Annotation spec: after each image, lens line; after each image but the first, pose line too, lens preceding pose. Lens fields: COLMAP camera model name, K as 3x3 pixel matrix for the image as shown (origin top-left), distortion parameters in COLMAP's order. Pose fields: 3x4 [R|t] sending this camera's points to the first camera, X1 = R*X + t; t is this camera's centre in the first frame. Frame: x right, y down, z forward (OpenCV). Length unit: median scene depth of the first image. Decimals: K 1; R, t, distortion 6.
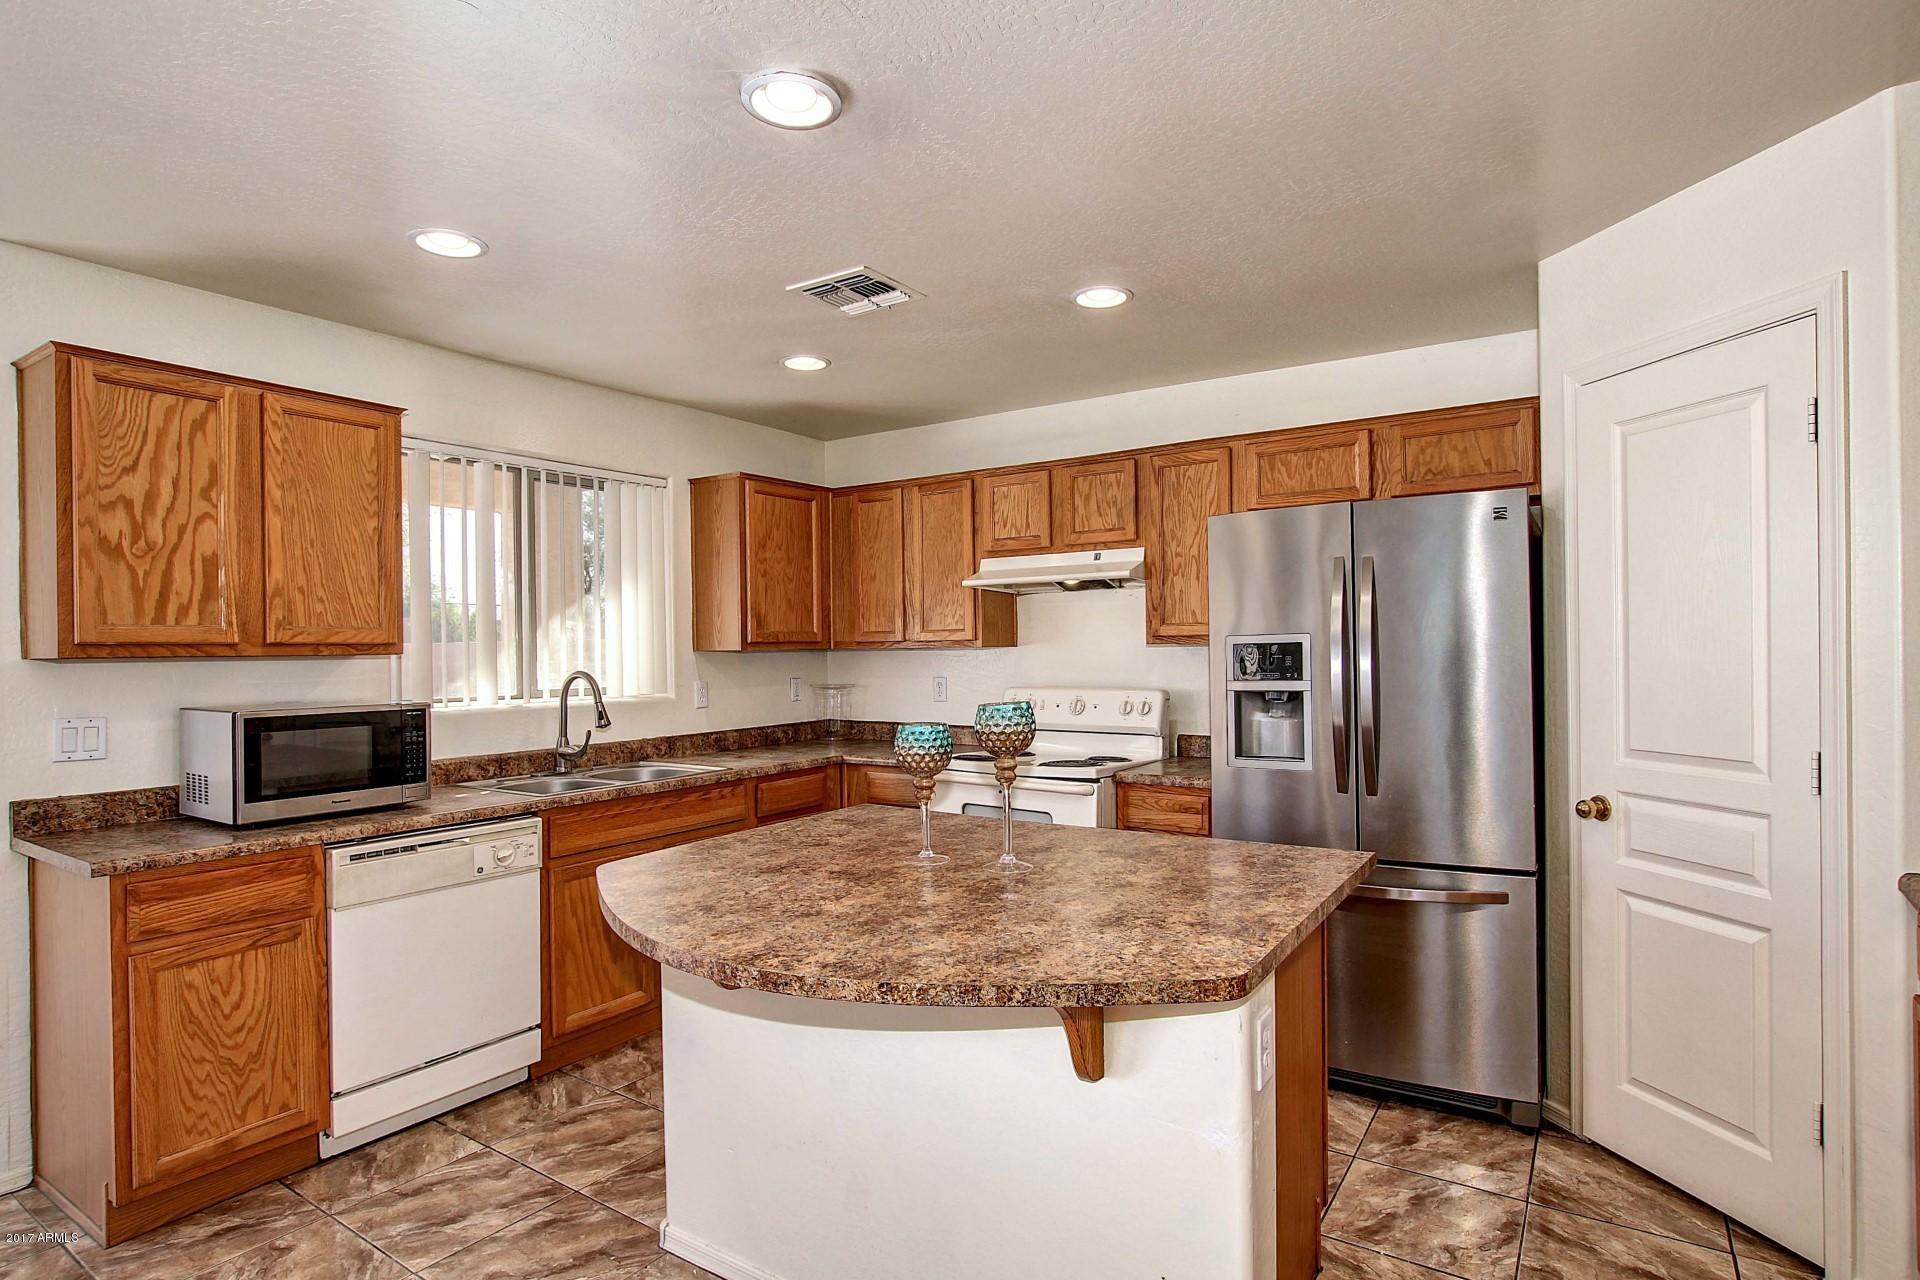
lens RADIAL K [[997.5, 0, 1000.3], [0, 997.5, 653.5], [0, 0, 1]] dist [-0.019563, -0.000700]
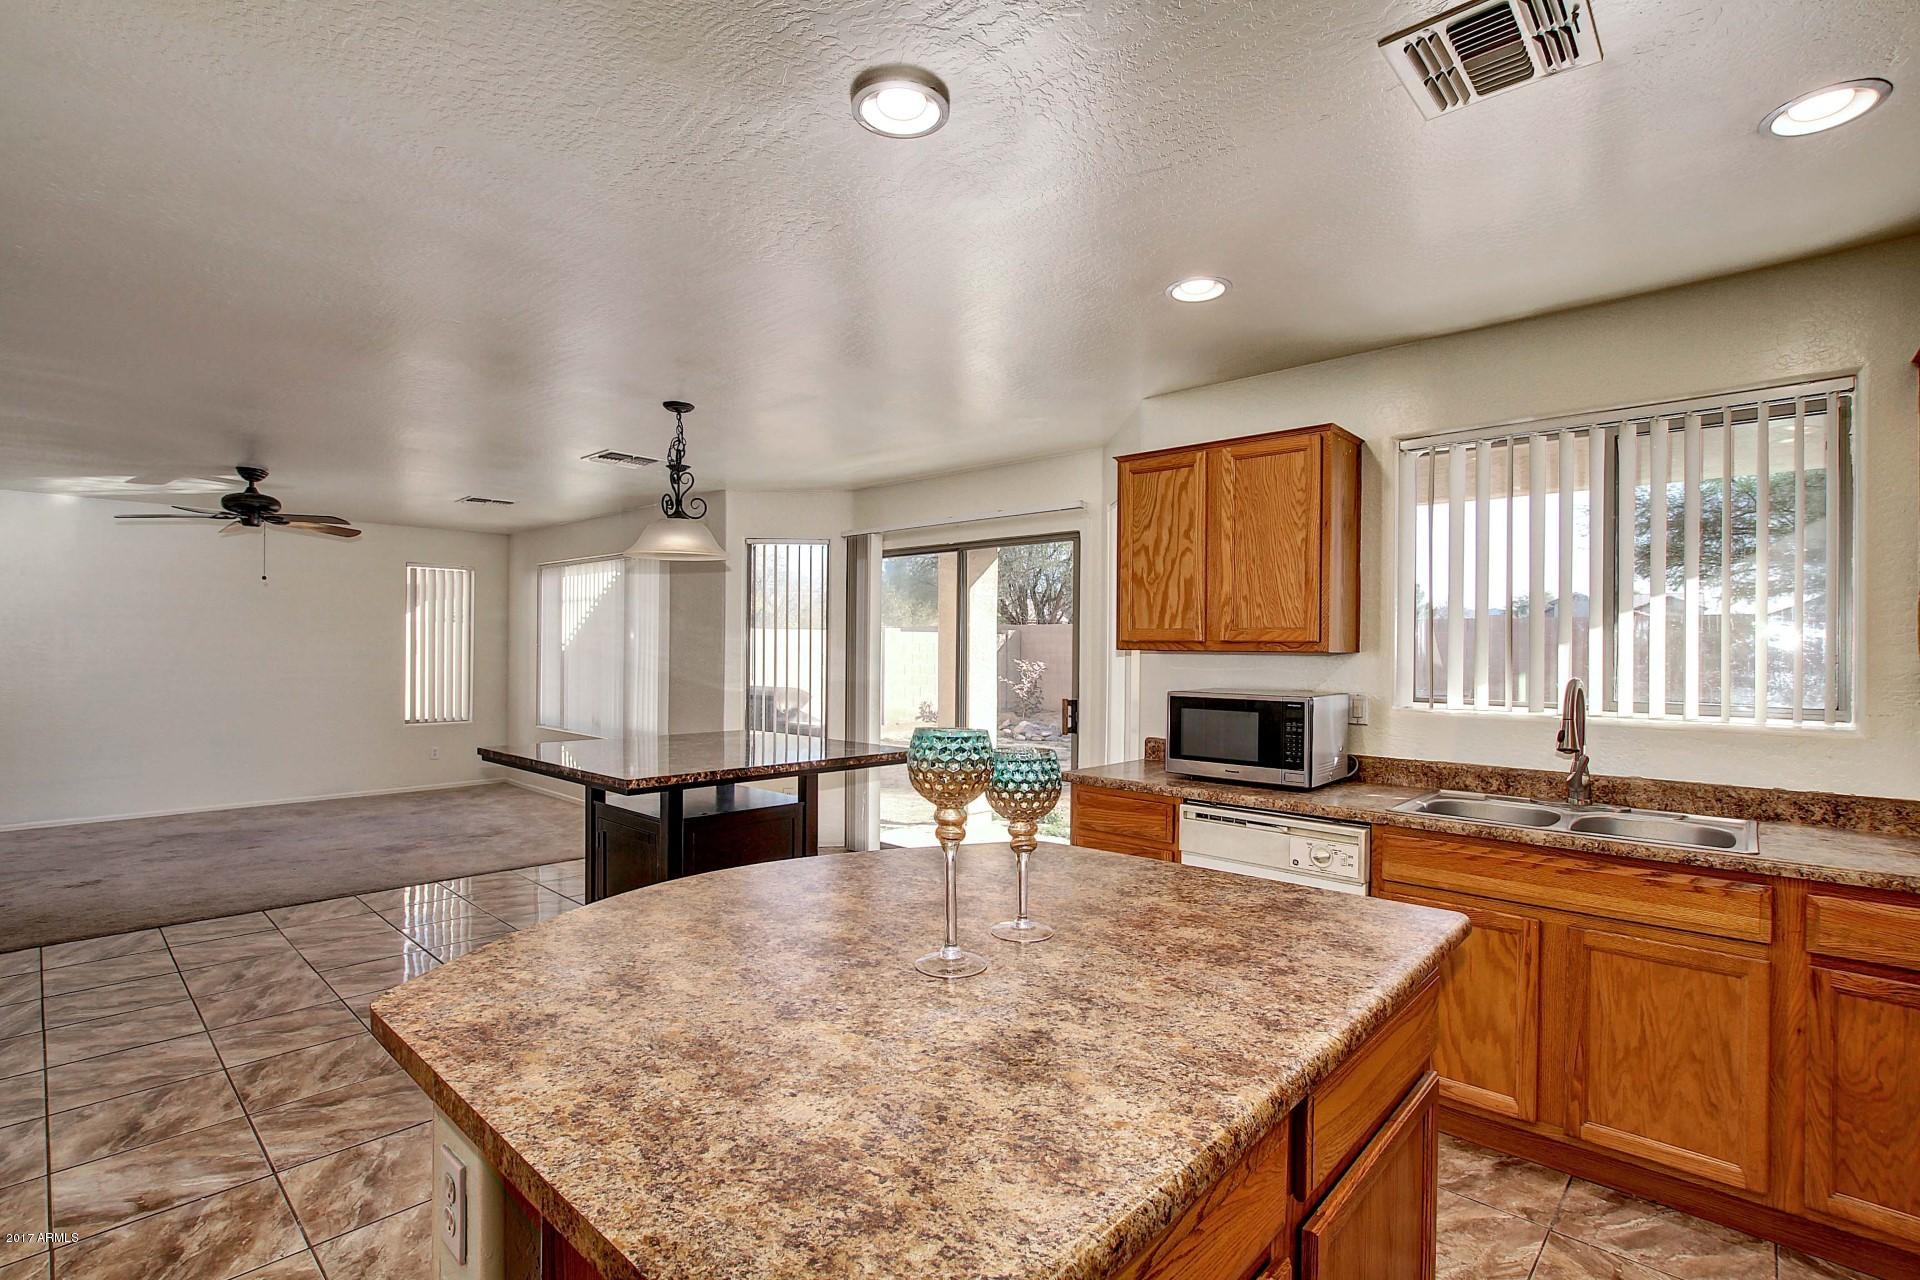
lens RADIAL K [[883.0, 0, 961.0], [0, 883.0, 647.8], [0, 0, 1]] dist [-0.020226, 0.000119]
pose [[-0.187894, 0.016647, -0.982048, 0.398963], [-0.005163, 0.999826, 0.017936, -0.017824], [0.982176, 0.008440, -0.187775, 0.758656]]
